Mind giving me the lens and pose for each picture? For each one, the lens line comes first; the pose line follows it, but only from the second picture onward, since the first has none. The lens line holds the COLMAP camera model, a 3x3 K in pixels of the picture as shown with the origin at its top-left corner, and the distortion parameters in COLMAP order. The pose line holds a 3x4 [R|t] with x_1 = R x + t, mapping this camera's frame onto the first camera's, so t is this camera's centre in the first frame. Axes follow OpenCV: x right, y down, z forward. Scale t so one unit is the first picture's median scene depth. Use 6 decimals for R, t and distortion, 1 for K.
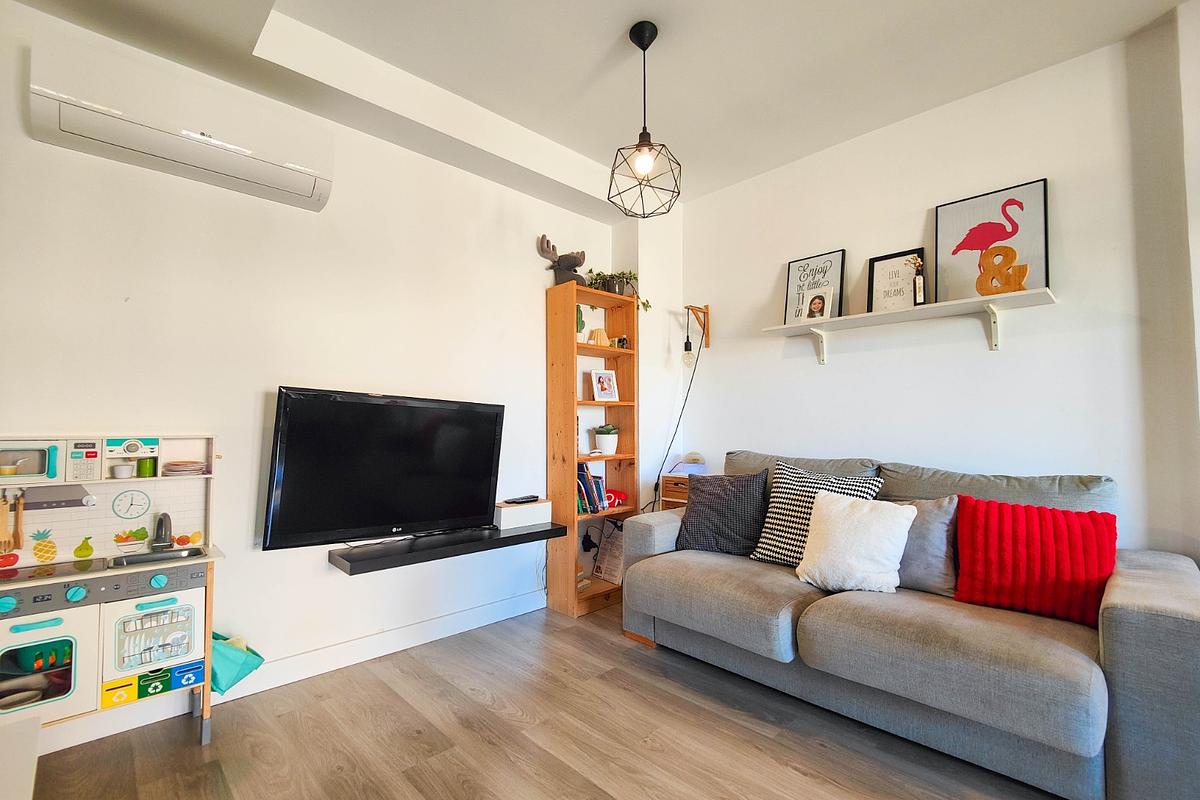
lens RADIAL K [[524.8, 0, 607.2], [0, 524.8, 404.0], [0, 0, 1]] dist [0.031640, -0.025920]
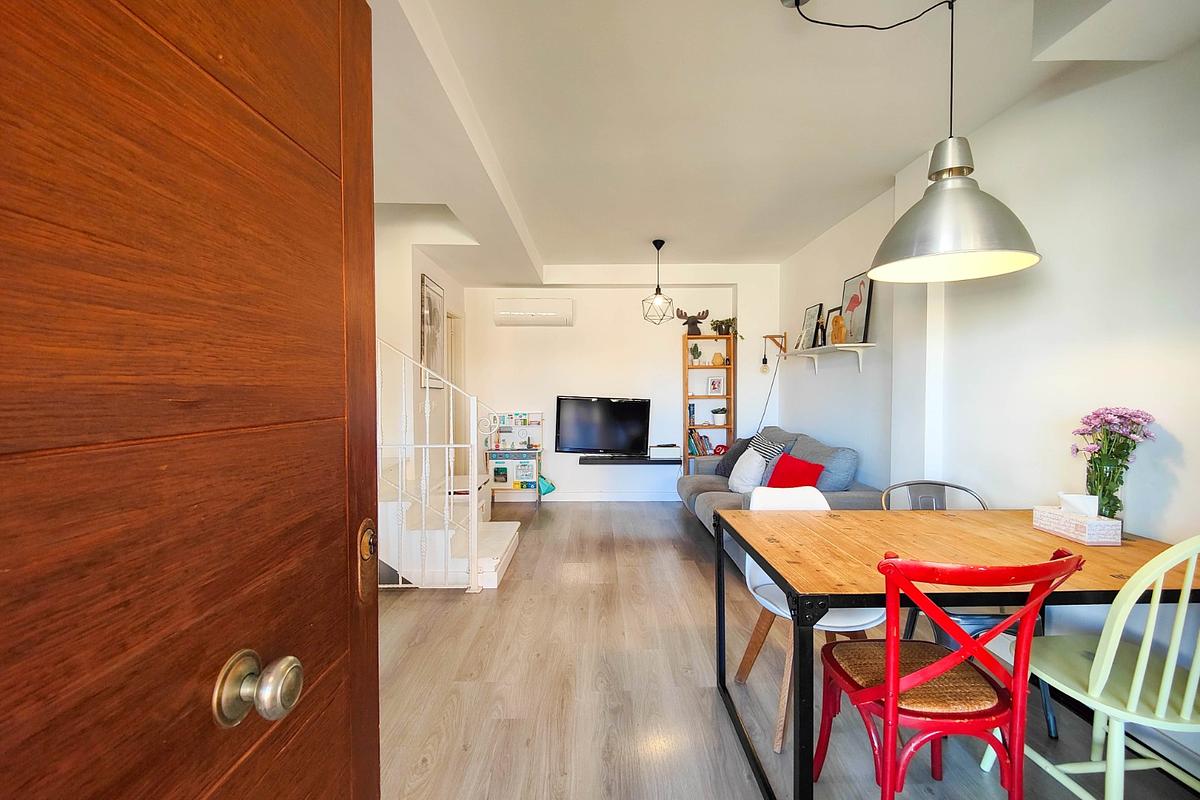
lens RADIAL K [[524.8, 0, 607.2], [0, 524.8, 404.0], [0, 0, 1]] dist [0.031640, -0.025920]
pose [[0.730267, 0.016706, -0.682958, 1.225441], [0.032888, 0.997682, 0.059570, -0.120795], [0.682370, -0.065963, 0.728025, -0.716250]]
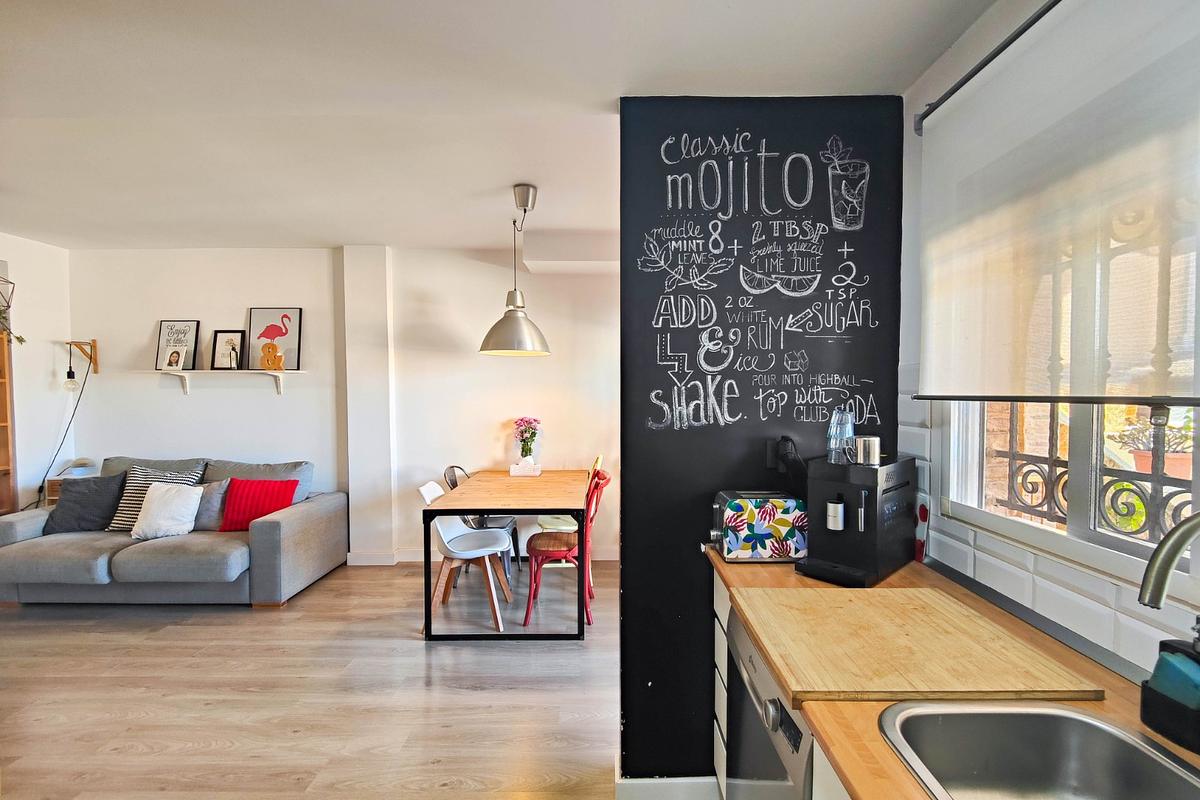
lens RADIAL K [[527.1, 0, 613.6], [0, 527.1, 405.8], [0, 0, 1]] dist [-0.000465, -0.005818]
pose [[0.697394, -0.028830, 0.716107, 0.215470], [-0.026931, 0.997431, 0.066383, -0.205073], [-0.716181, -0.065580, 0.694826, -1.058755]]
